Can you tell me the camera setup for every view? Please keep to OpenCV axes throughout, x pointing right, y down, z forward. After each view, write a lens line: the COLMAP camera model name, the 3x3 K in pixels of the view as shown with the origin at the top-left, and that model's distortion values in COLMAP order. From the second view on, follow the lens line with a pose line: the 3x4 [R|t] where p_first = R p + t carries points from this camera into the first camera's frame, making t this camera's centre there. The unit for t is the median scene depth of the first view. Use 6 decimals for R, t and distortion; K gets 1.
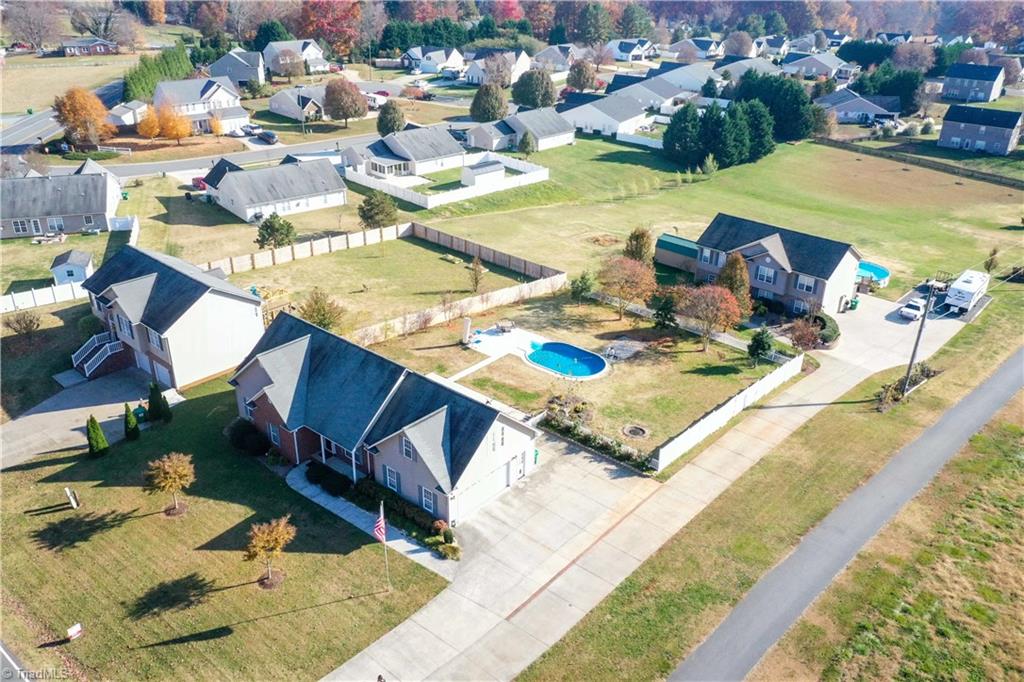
lens RADIAL K [[802.5, 0, 512.0], [0, 802.5, 341.0], [0, 0, 1]] dist [0.013552, 0.009989]
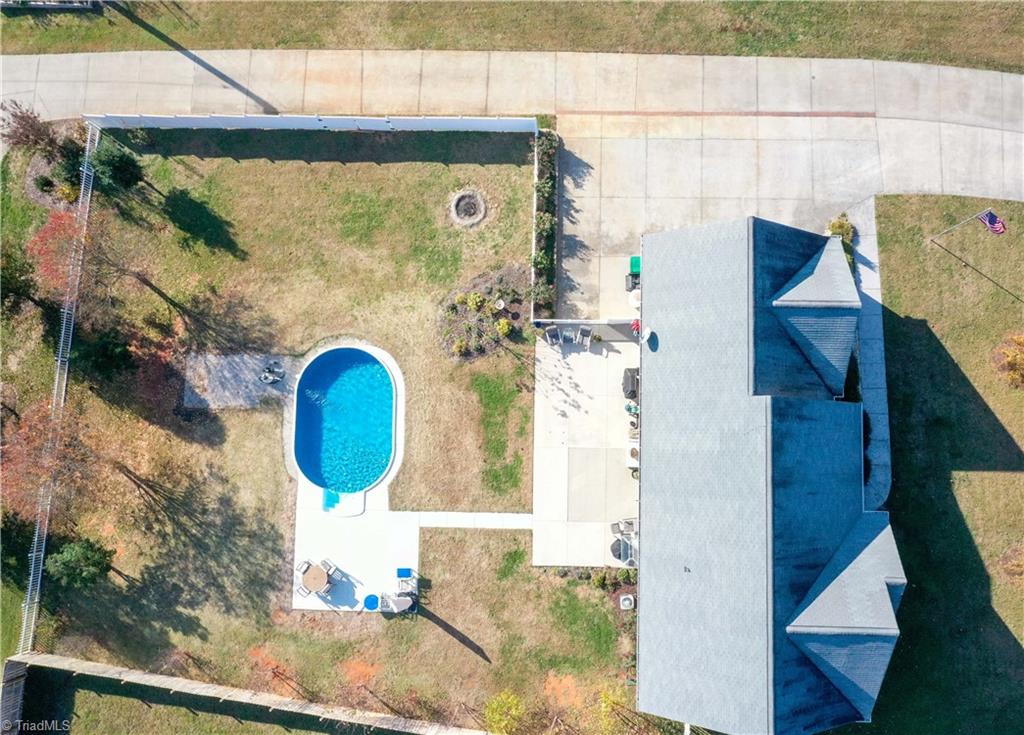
lens RADIAL K [[877.1, 0, 533.3], [0, 877.1, 368.9], [0, 0, 1]] dist [0.020290, 0.000109]
pose [[-0.632019, -0.771372, 0.074411, -0.033769], [0.362883, -0.209742, 0.907923, -0.453331], [-0.684739, 0.600827, 0.412479, 0.577984]]
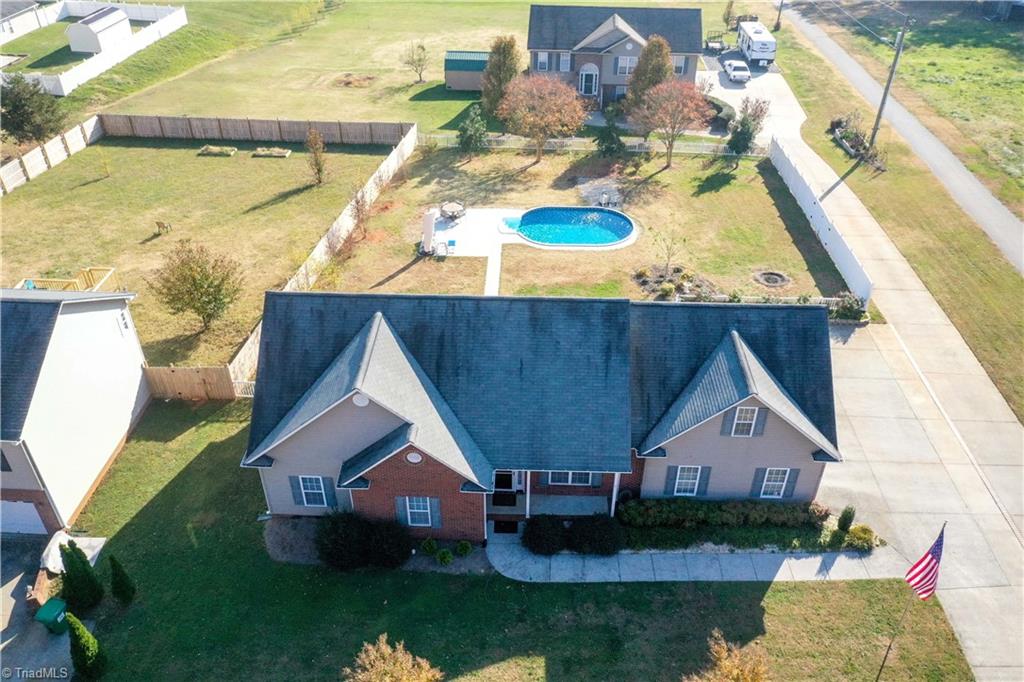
lens RADIAL K [[802.5, 0, 512.0], [0, 802.5, 341.0], [0, 0, 1]] dist [0.013552, 0.009989]
pose [[0.783248, -0.378420, 0.493275, -0.341681], [0.282958, 0.923460, 0.259144, -0.077652], [-0.553585, -0.063397, 0.830376, 0.395051]]
